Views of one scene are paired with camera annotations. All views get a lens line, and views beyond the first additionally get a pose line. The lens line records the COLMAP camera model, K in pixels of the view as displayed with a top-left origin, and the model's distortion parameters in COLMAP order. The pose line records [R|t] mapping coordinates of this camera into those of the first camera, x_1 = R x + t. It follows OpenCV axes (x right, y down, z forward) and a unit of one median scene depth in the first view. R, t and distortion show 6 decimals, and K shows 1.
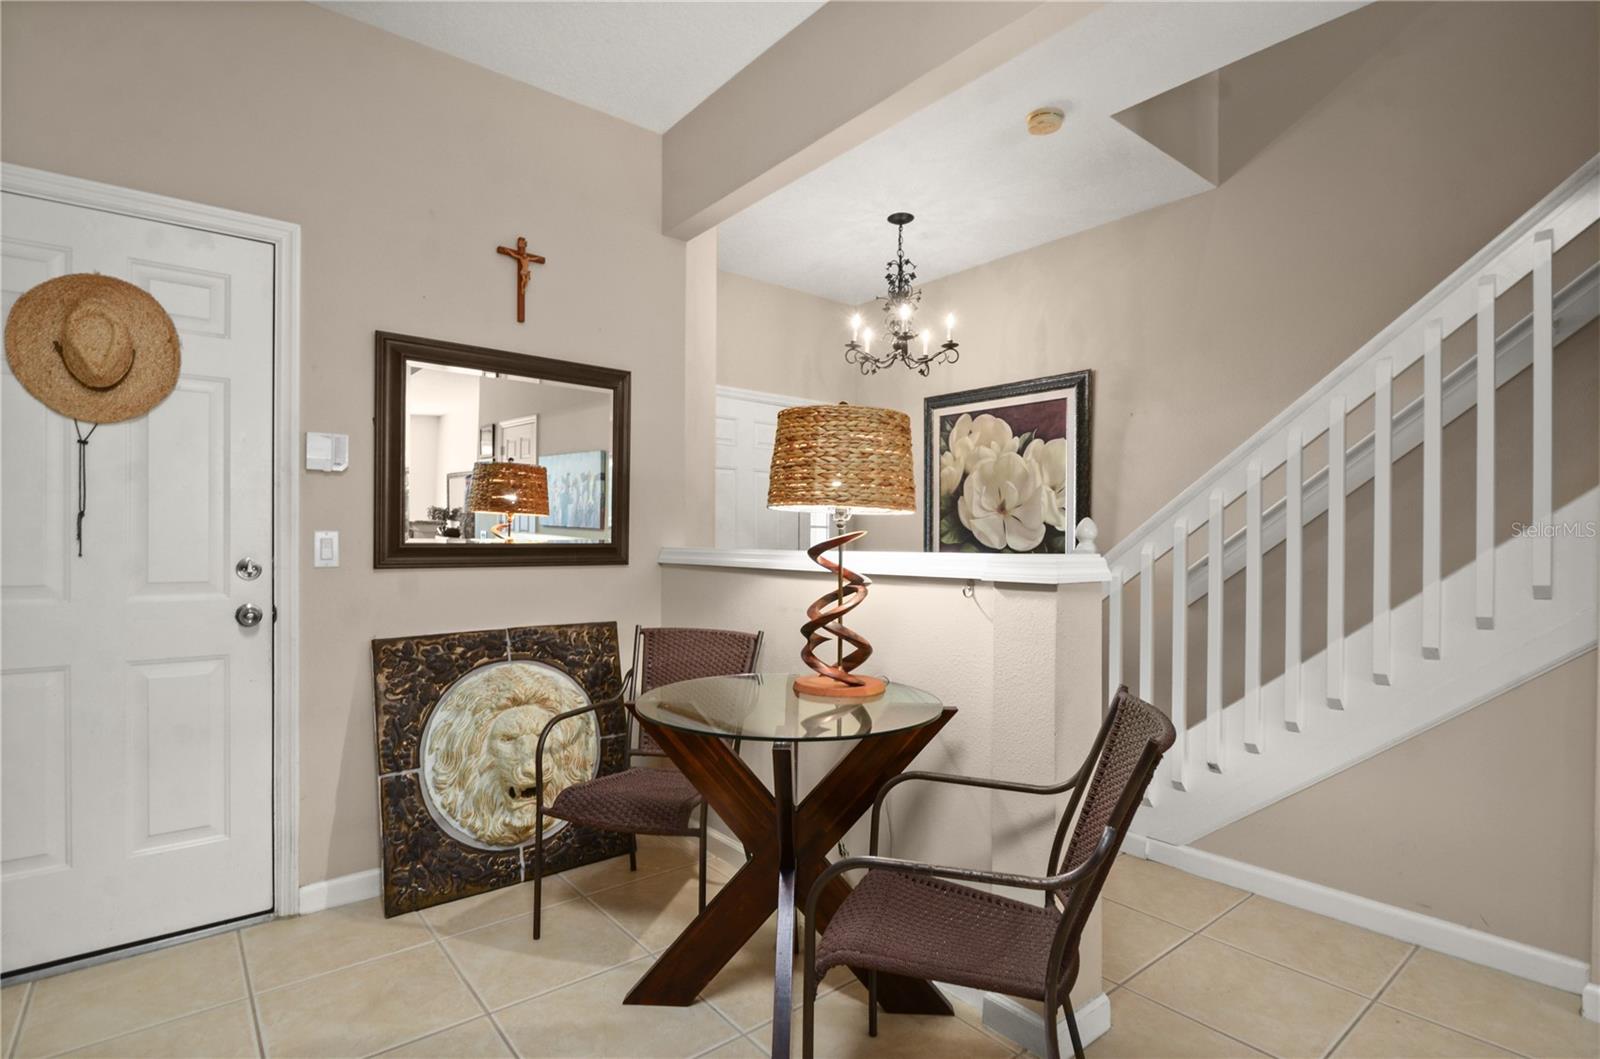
lens RADIAL K [[784.8, 0, 804.5], [0, 784.8, 545.6], [0, 0, 1]] dist [-0.005526, -0.005209]
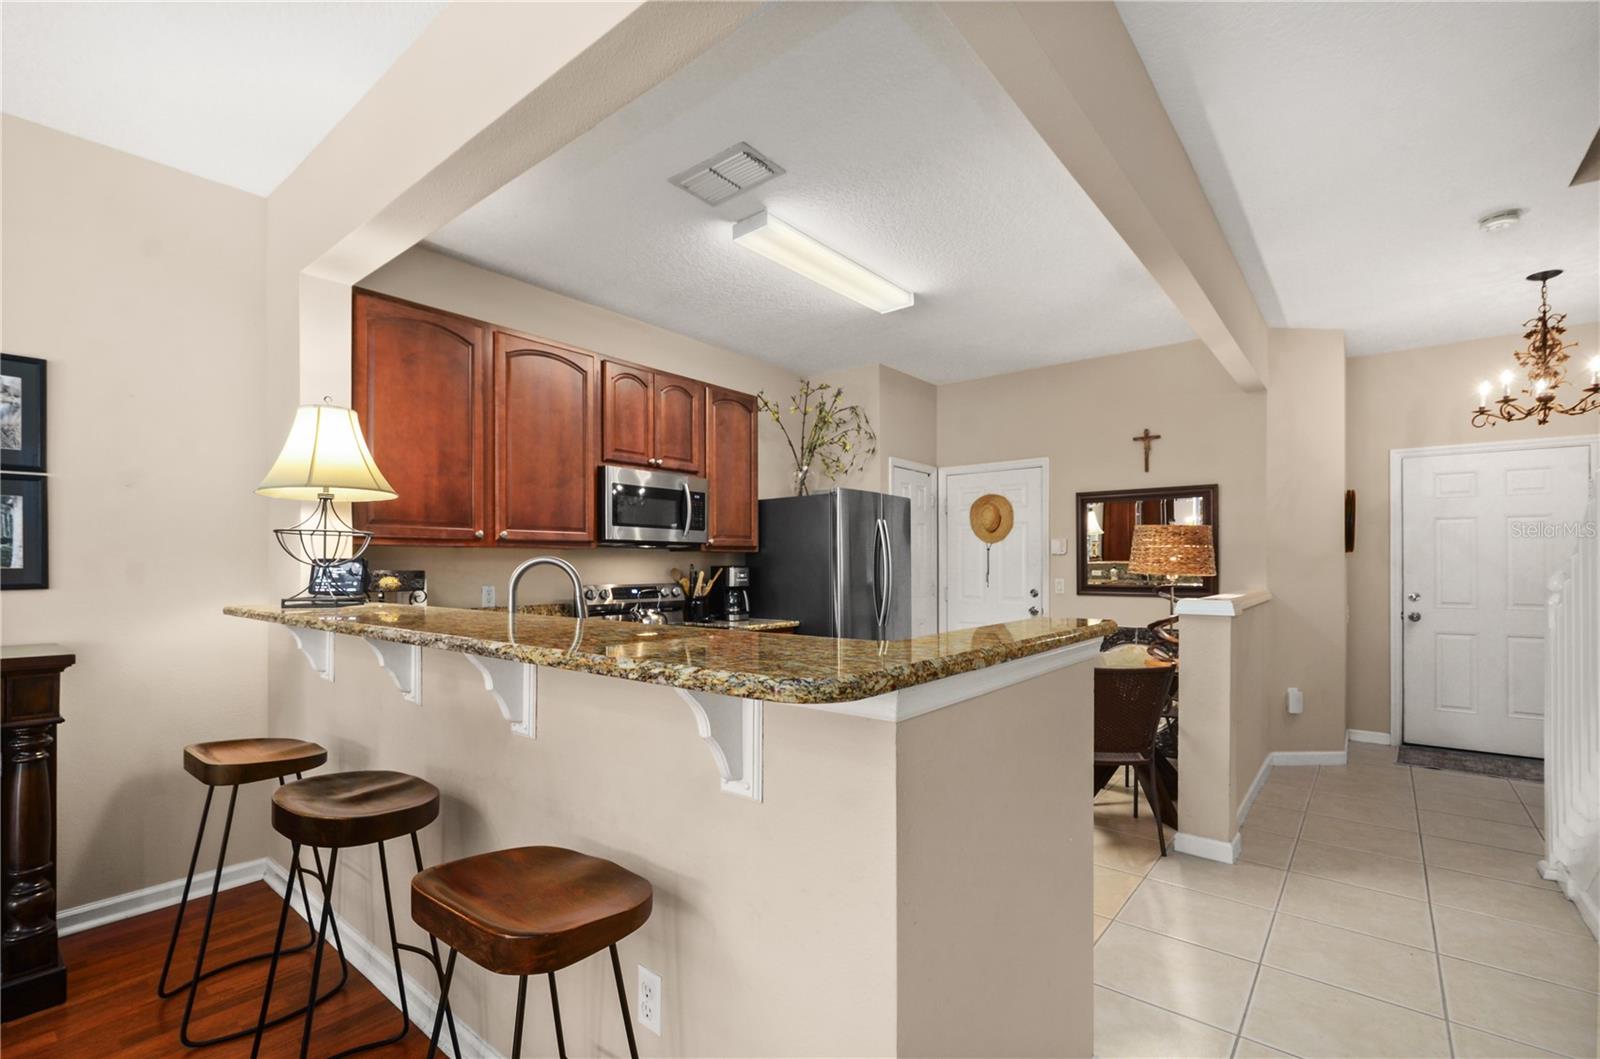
lens RADIAL K [[714.3, 0, 791.2], [0, 714.3, 559.7], [0, 0, 1]] dist [0.007383, -0.004931]
pose [[0.191617, -0.011353, -0.981404, 0.789869], [-0.003511, 0.999919, -0.012252, -0.026694], [0.981463, 0.005794, 0.191562, -0.136746]]
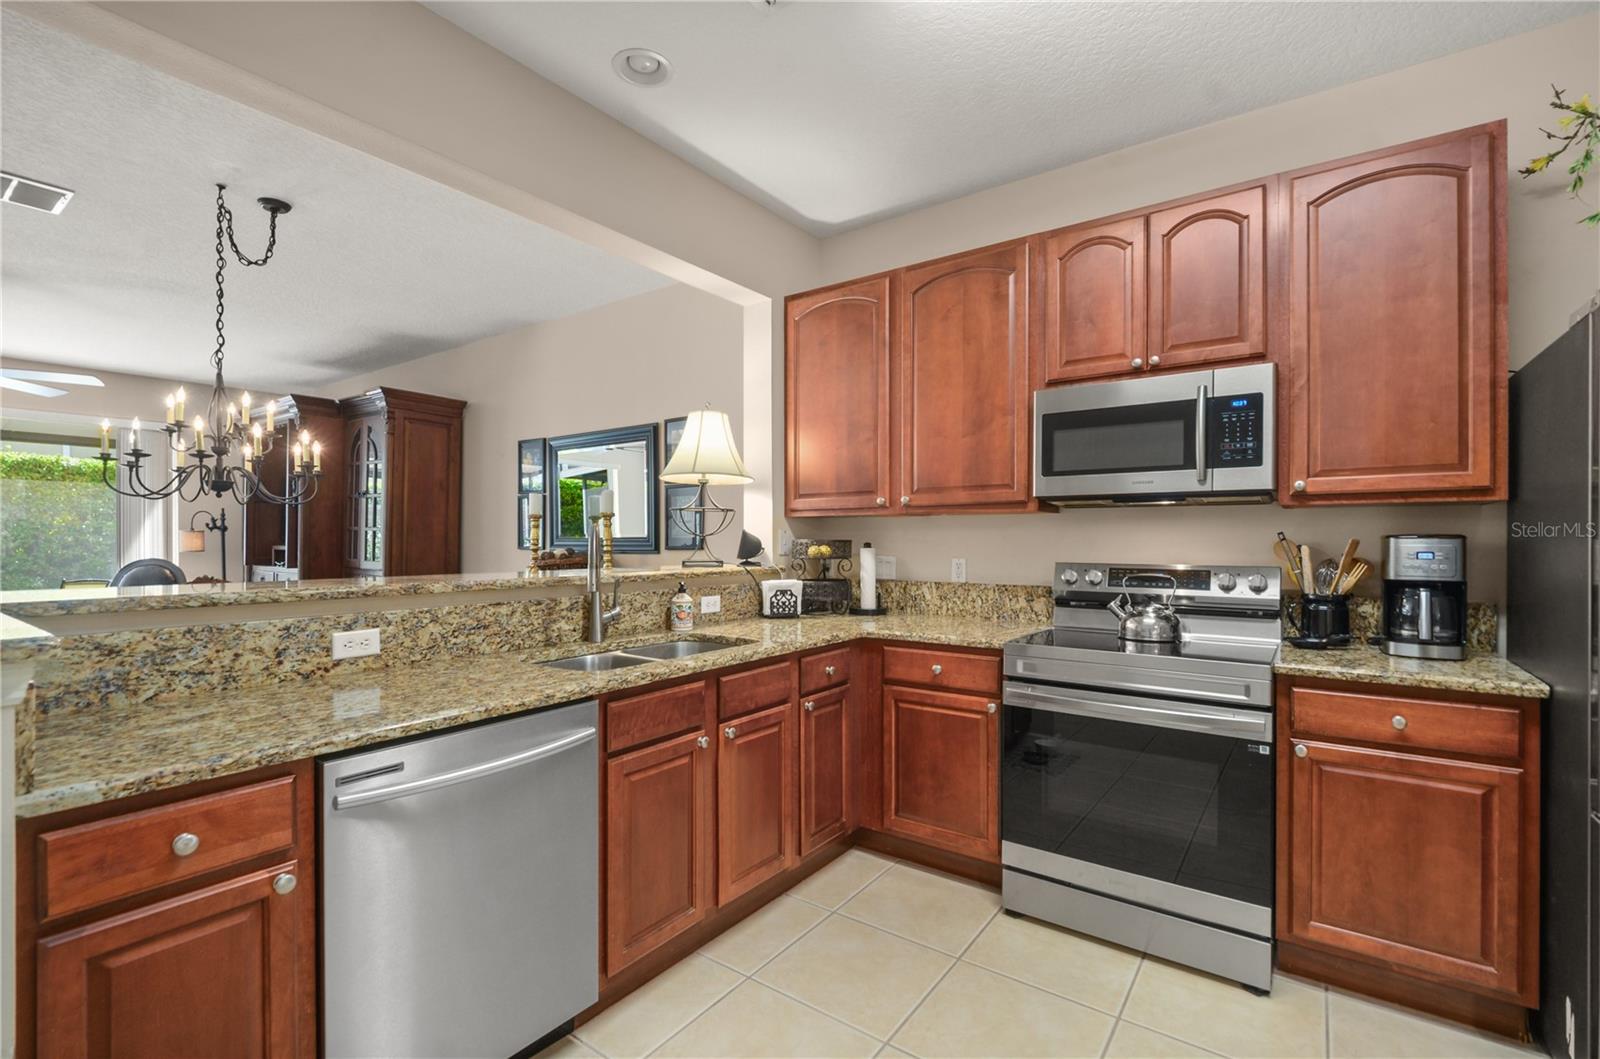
lens RADIAL K [[714.3, 0, 791.2], [0, 714.3, 536.0], [0, 0, 1]] dist [0.007383, -0.004931]
pose [[-0.968474, -0.004742, -0.249068, 0.231278], [-0.005142, 0.999986, 0.000953, -0.027803], [0.249060, 0.002203, -0.968486, 0.357635]]
